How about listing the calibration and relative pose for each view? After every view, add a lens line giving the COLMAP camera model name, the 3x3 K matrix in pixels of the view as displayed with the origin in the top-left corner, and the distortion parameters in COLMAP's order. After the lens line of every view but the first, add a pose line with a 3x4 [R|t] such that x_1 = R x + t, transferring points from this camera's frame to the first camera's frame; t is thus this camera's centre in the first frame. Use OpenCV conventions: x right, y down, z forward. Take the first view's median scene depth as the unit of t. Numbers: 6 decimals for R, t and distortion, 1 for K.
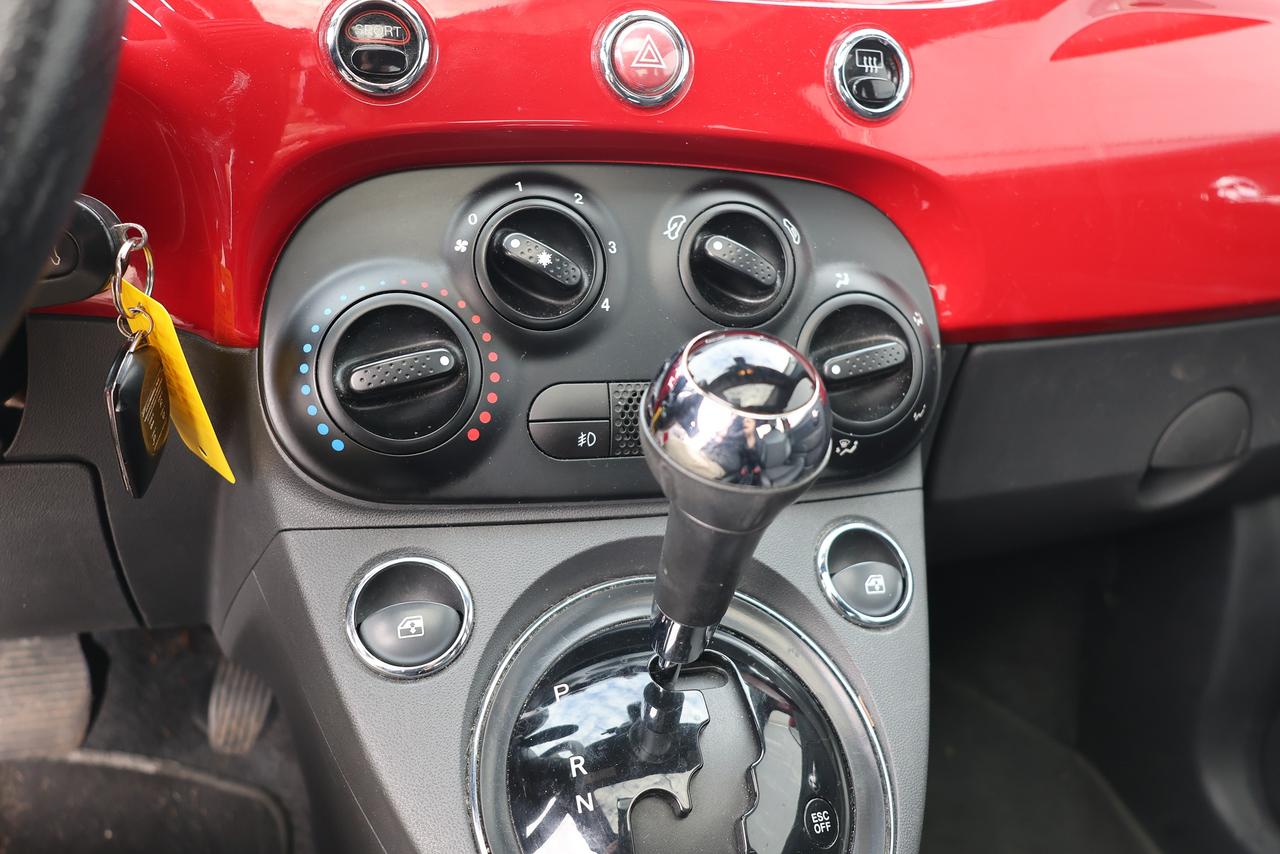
lens RADIAL K [[1136.9, 0, 646.2], [0, 1136.9, 418.1], [0, 0, 1]] dist [-0.002192, 0.029015]
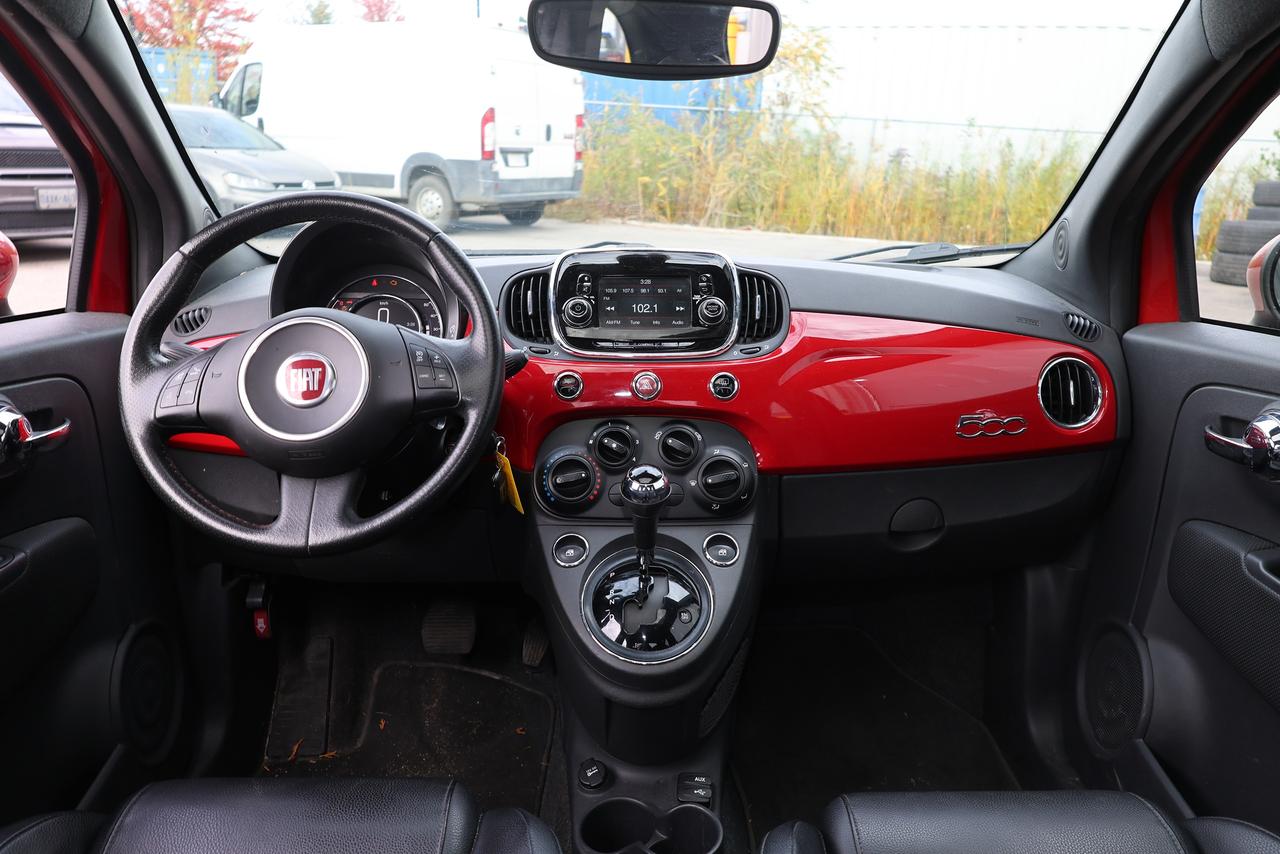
lens RADIAL K [[950.1, 0, 651.5], [0, 950.1, 432.5], [0, 0, 1]] dist [0.041425, 0.019694]
pose [[0.964102, -0.008439, -0.265398, 0.751307], [-0.031255, 0.988940, -0.144983, 0.221859], [0.263687, 0.148073, 0.953176, -1.626053]]
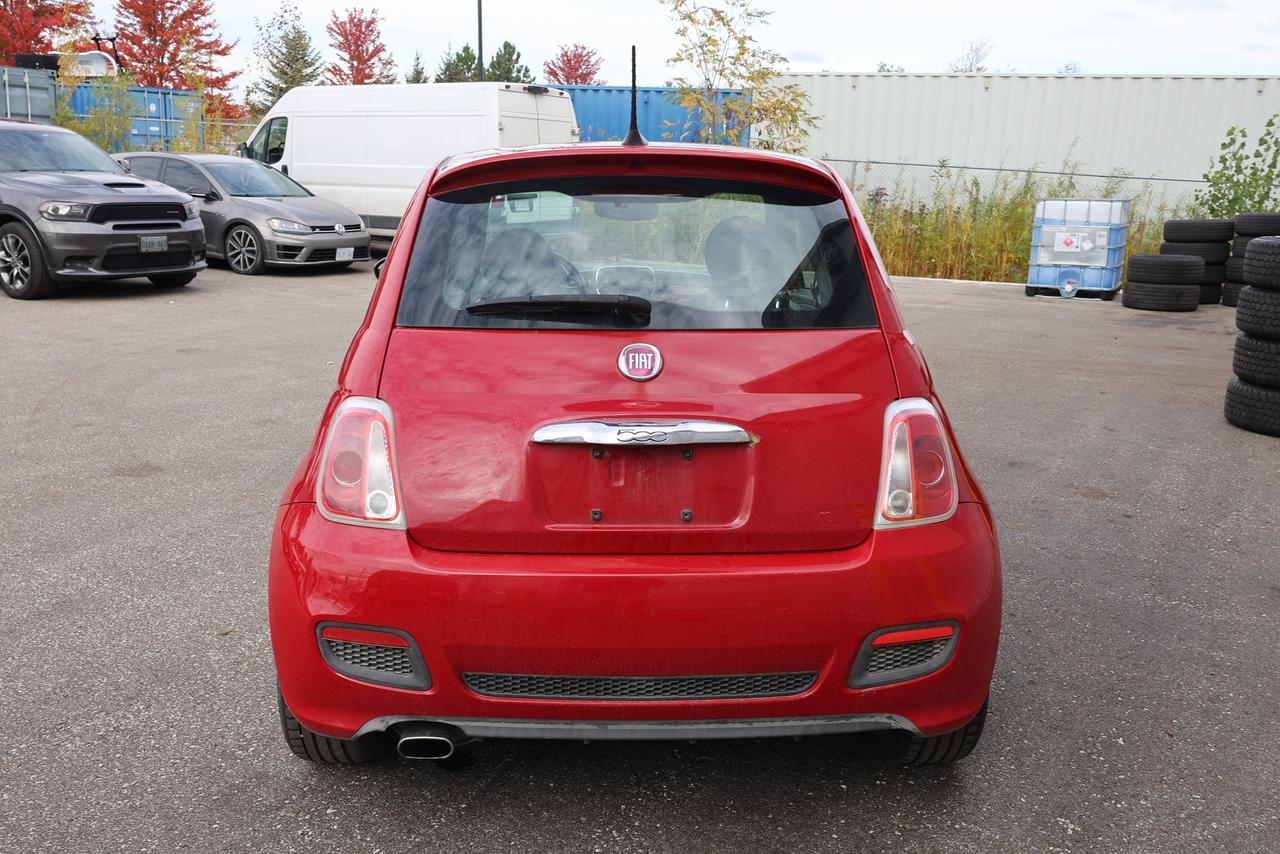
lens RADIAL K [[1081.4, 0, 641.2], [0, 1081.4, 428.6], [0, 0, 1]] dist [0.036201, -0.005807]
pose [[0.961339, -0.030648, -0.273658, 3.027640], [-0.027296, 0.978287, -0.205450, 3.104198], [0.274013, 0.204976, 0.939628, -8.756944]]
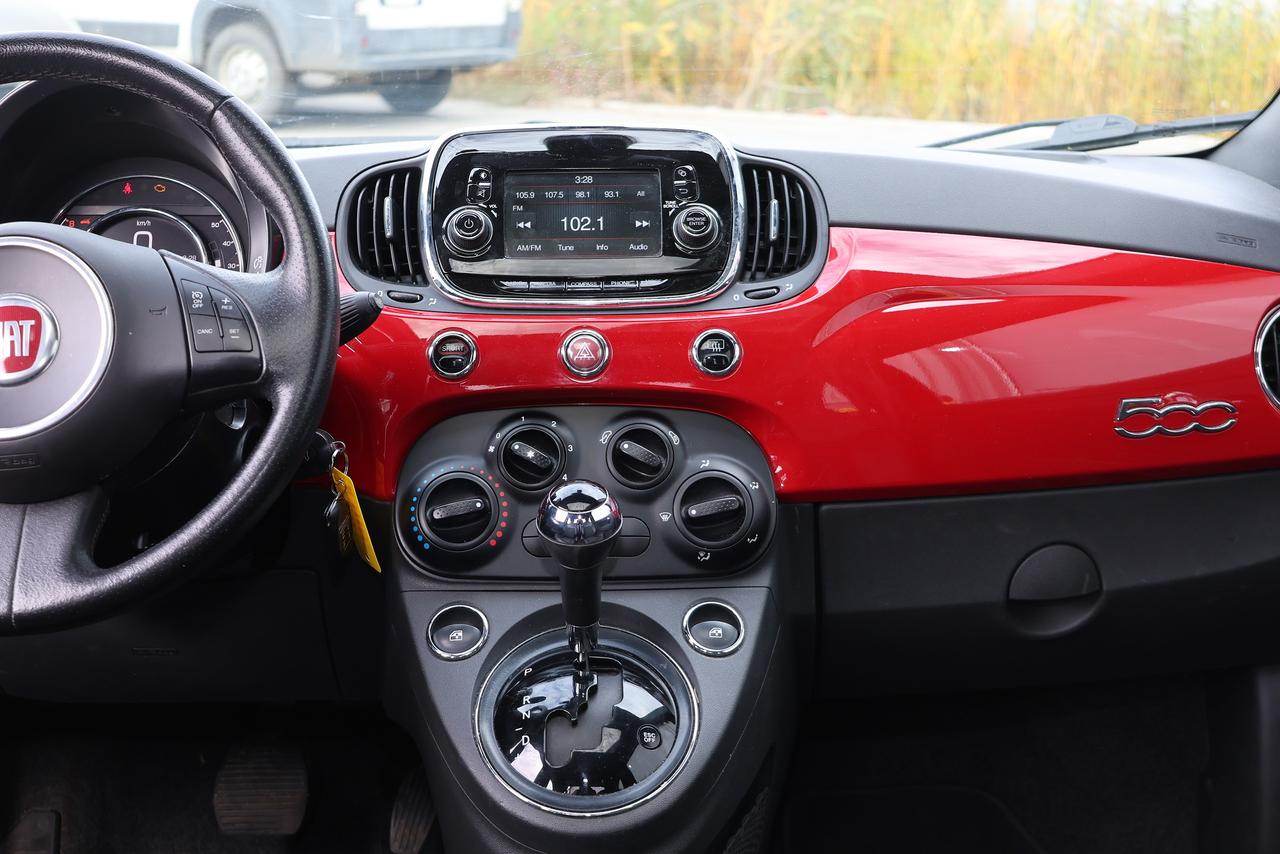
lens RADIAL K [[1755.8, 0, 641.8], [0, 1755.8, 429.3], [0, 0, 1]] dist [0.046778, 0.000000]
pose [[0.961570, -0.029309, -0.272991, 0.922708], [-0.021099, 0.983458, -0.179902, 0.359160], [0.273748, 0.178748, 0.945046, -1.824943]]
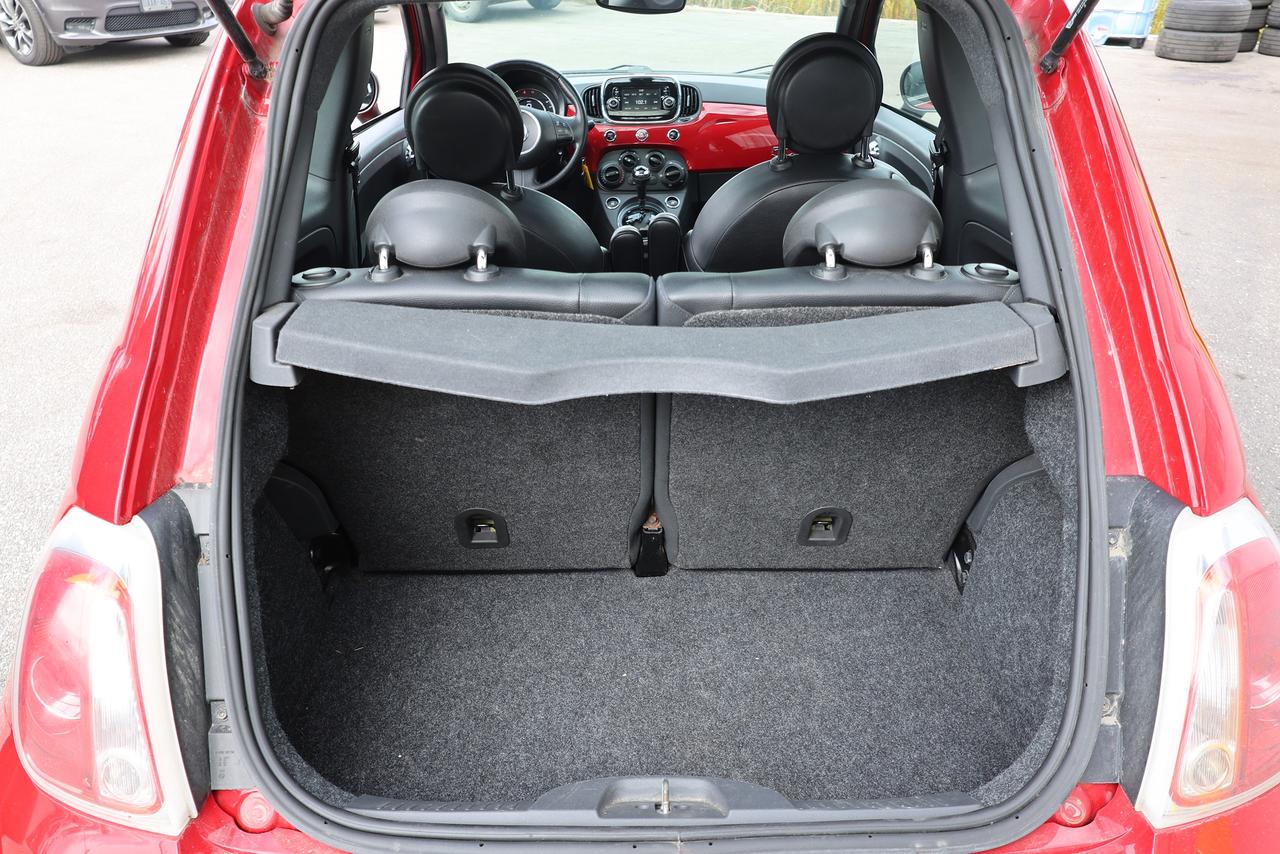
lens RADIAL K [[917.2, 0, 639.9], [0, 917.2, 420.4], [0, 0, 1]] dist [0.005697, 0.005630]
pose [[0.955268, 0.043109, -0.292583, 2.020150], [-0.021941, 0.996923, 0.075250, 1.242584], [0.294927, -0.065464, 0.953275, -5.474058]]
